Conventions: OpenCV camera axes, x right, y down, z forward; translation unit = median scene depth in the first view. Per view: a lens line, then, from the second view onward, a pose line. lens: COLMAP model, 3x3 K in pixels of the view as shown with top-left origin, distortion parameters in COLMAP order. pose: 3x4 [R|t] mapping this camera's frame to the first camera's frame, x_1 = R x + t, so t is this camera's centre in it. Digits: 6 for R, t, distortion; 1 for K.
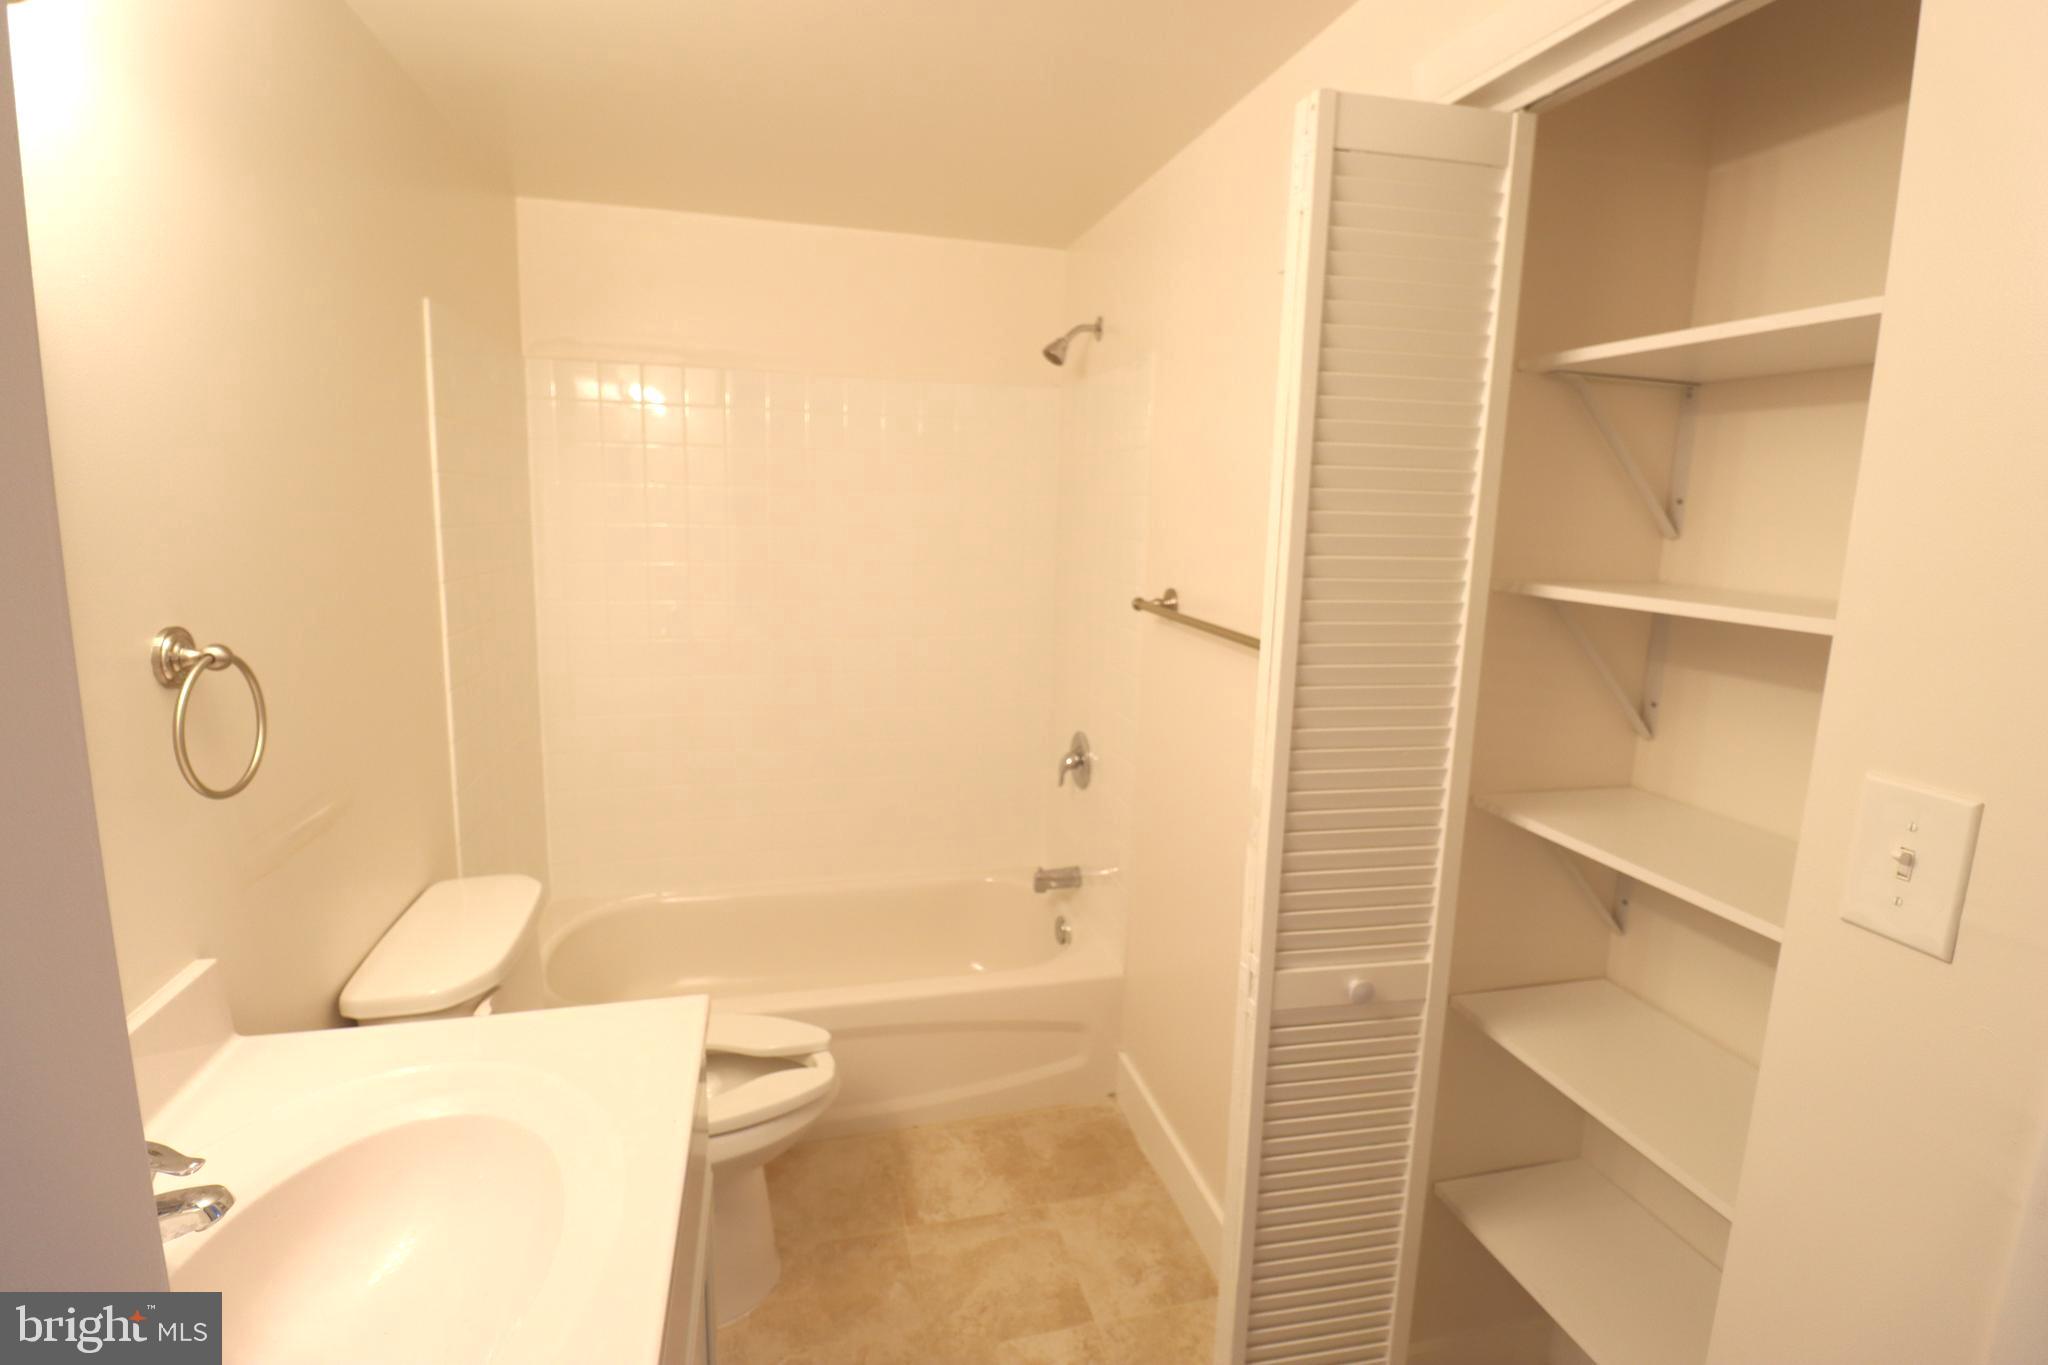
lens RADIAL K [[924.1, 0, 1018.0], [0, 924.1, 668.4], [0, 0, 1]] dist [0.000066, -0.024568]
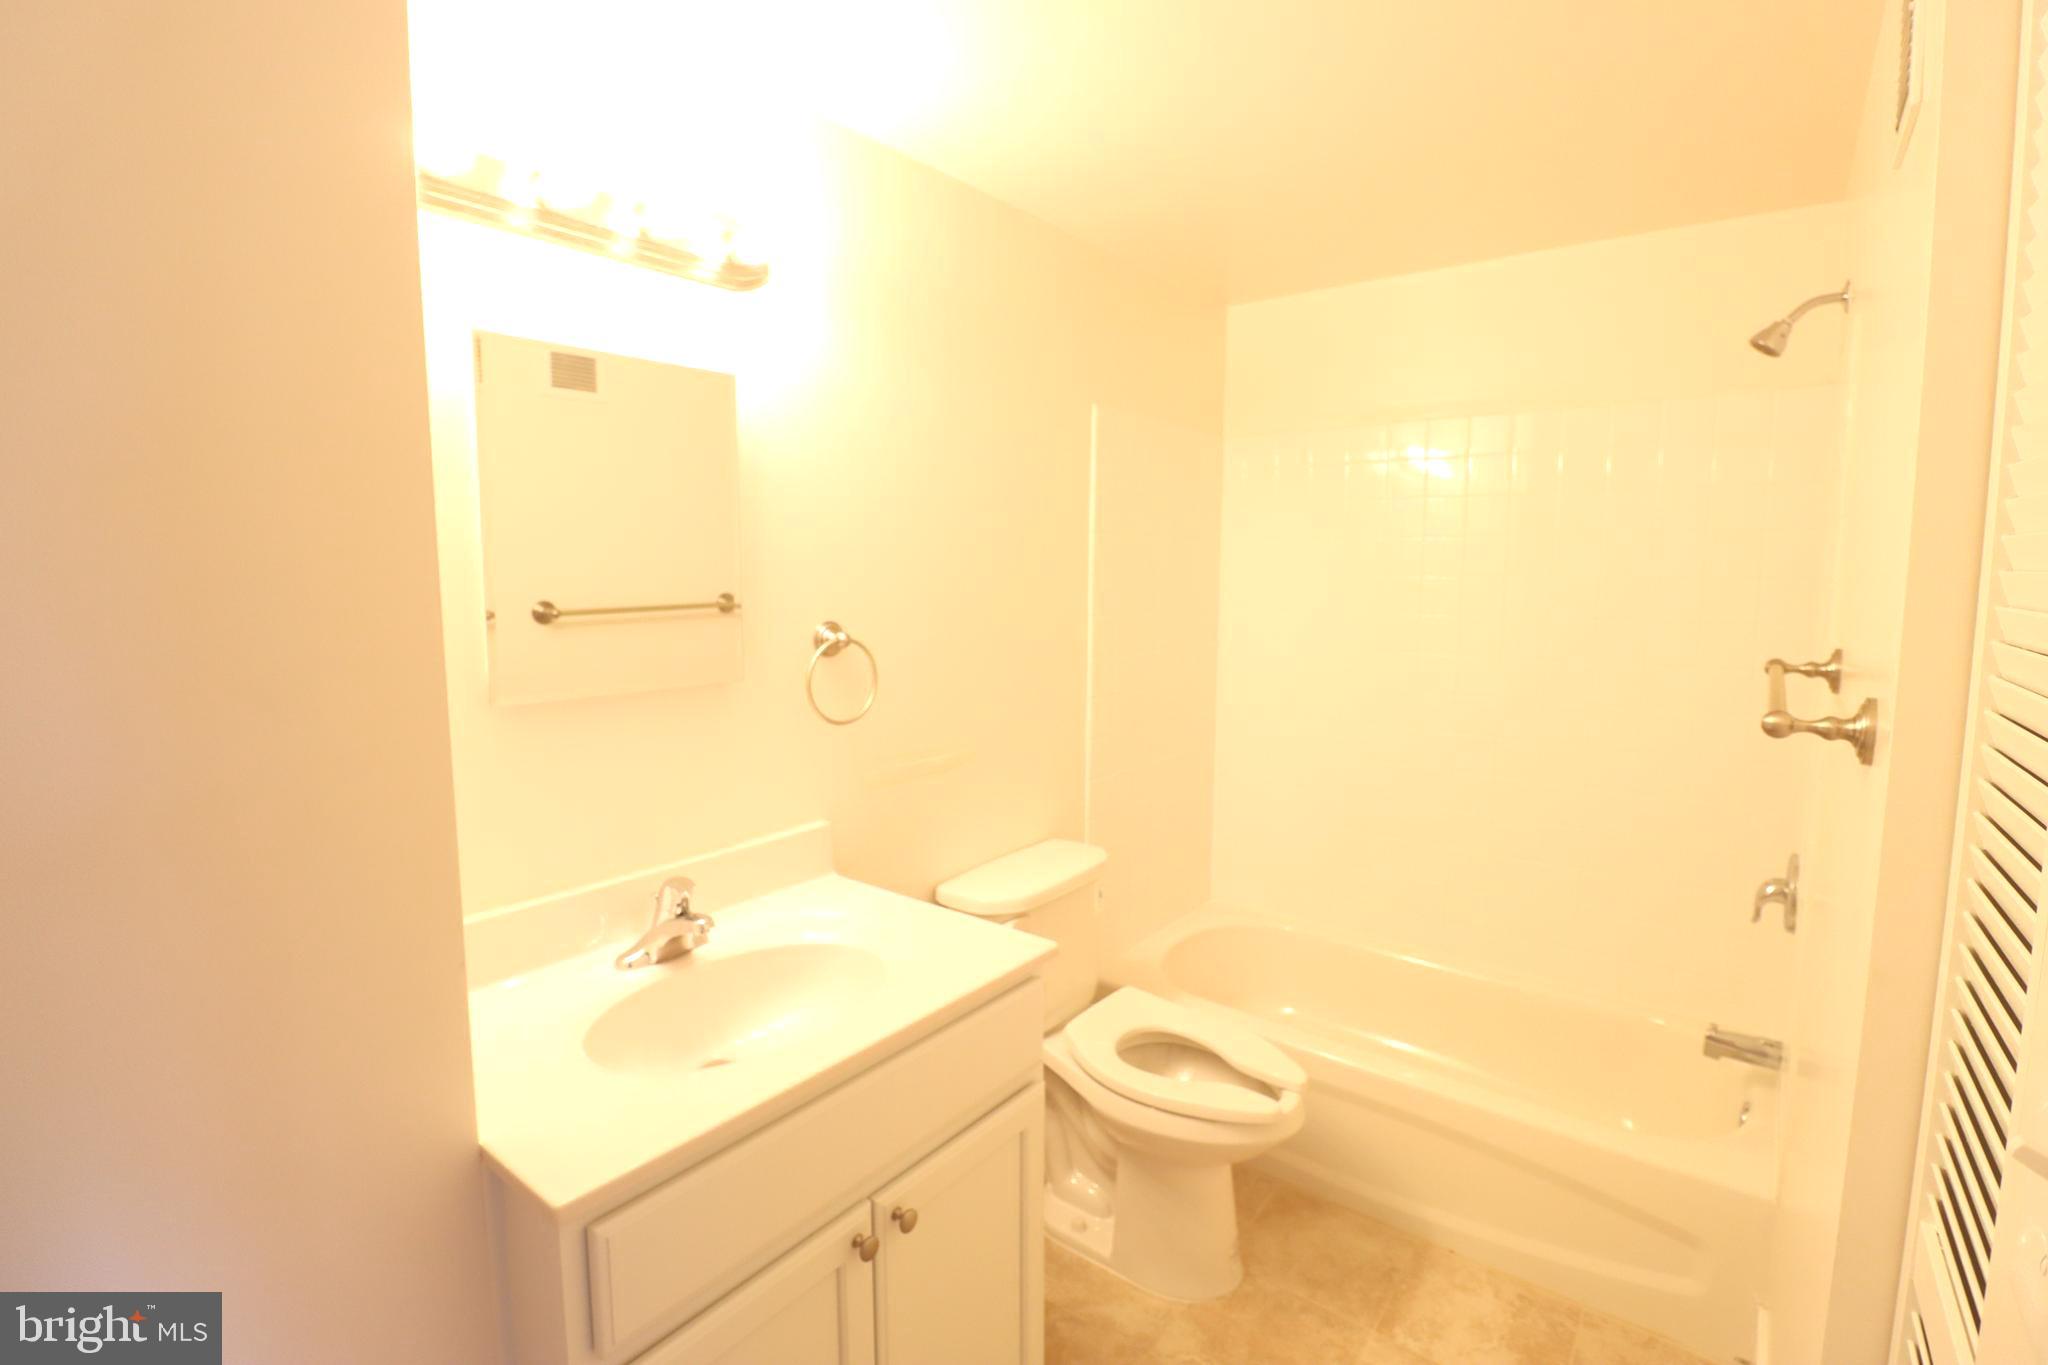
lens RADIAL K [[946.2, 0, 1027.2], [0, 946.2, 667.9], [0, 0, 1]] dist [0.002774, -0.013784]
pose [[0.617407, 0.067763, -0.783720, 0.317112], [-0.120043, 0.992730, -0.008734, 0.004192], [0.777430, 0.099473, 0.621053, 0.080323]]
